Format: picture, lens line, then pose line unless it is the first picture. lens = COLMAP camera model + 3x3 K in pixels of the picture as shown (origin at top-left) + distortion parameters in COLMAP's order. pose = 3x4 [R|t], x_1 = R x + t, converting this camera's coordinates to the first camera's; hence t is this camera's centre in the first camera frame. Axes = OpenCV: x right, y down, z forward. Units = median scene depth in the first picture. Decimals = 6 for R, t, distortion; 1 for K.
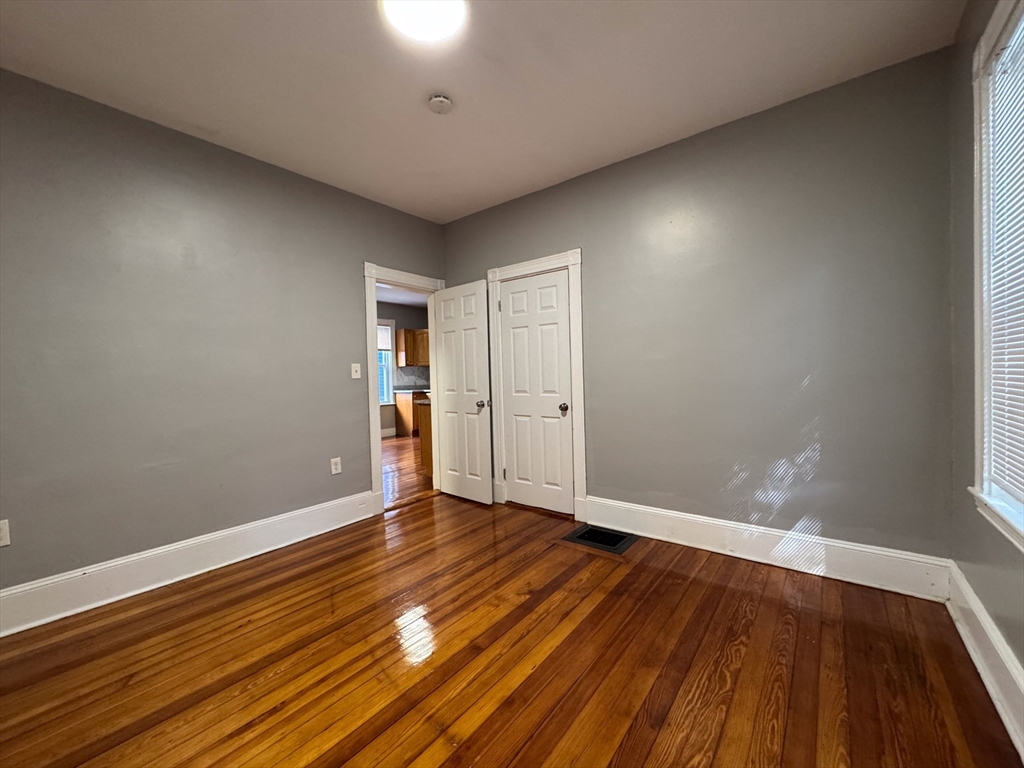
lens RADIAL K [[407.1, 0, 513.8], [0, 407.1, 384.5], [0, 0, 1]] dist [-0.004110, 0.001064]
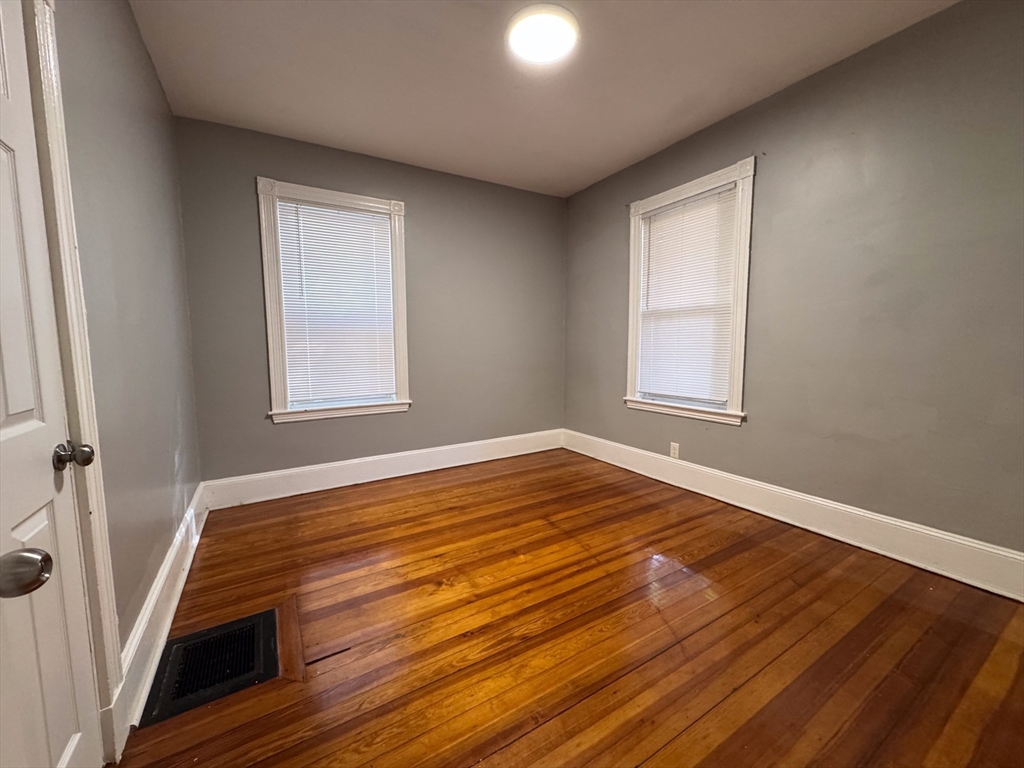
lens RADIAL K [[407.1, 0, 513.1], [0, 407.1, 388.1], [0, 0, 1]] dist [-0.004110, 0.001064]
pose [[-0.935937, -0.001807, 0.352163, -0.577436], [0.040941, 0.992648, 0.113903, -0.023607], [-0.349780, 0.121024, -0.928982, 2.329480]]
